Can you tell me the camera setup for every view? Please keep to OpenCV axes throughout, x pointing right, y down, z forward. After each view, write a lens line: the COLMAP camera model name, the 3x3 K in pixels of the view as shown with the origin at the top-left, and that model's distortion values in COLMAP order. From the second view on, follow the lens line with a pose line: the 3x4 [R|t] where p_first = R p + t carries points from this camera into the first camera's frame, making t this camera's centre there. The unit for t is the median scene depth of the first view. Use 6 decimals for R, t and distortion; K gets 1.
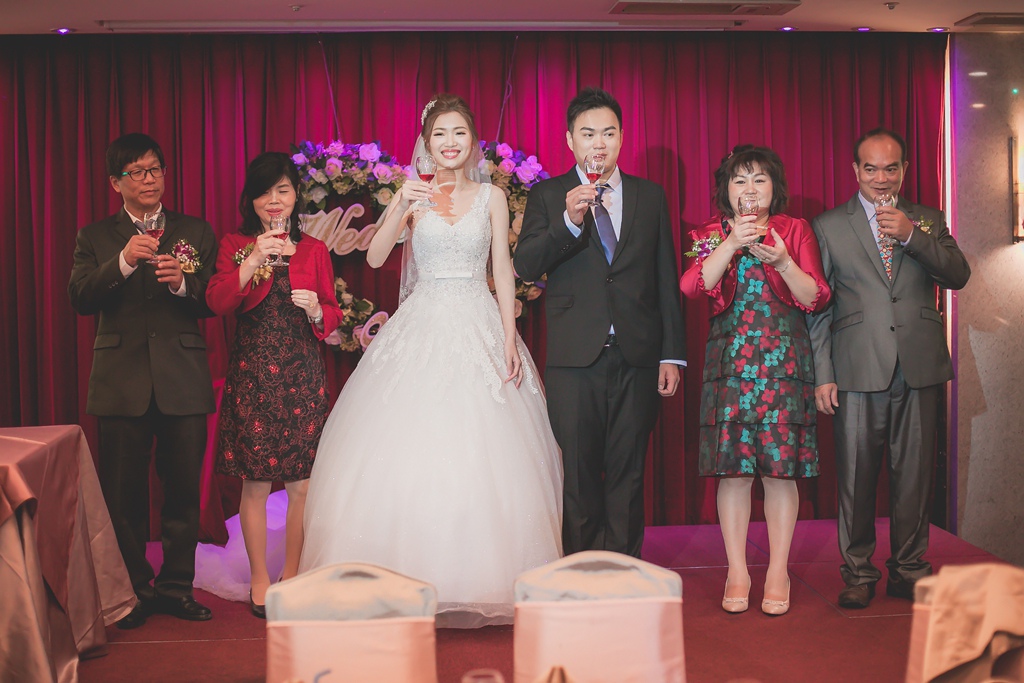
lens RADIAL K [[1516.8, 0, 512.0], [0, 1516.8, 341.5], [0, 0, 1]] dist [-0.181151, 0.718272]
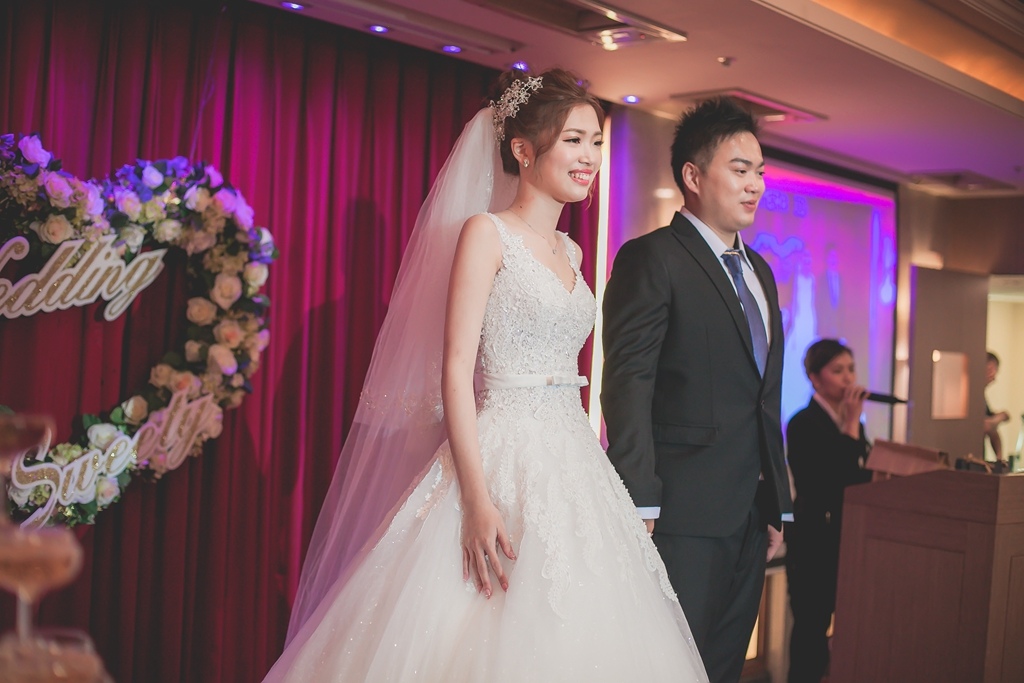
lens RADIAL K [[1516.8, 0, 512.0], [0, 1516.8, 341.5], [0, 0, 1]] dist [-0.181151, 0.718272]
pose [[0.755063, 0.039244, 0.654476, -0.333573], [-0.008776, 0.998723, -0.049761, -0.024273], [-0.655593, 0.031828, 0.754443, 0.444658]]
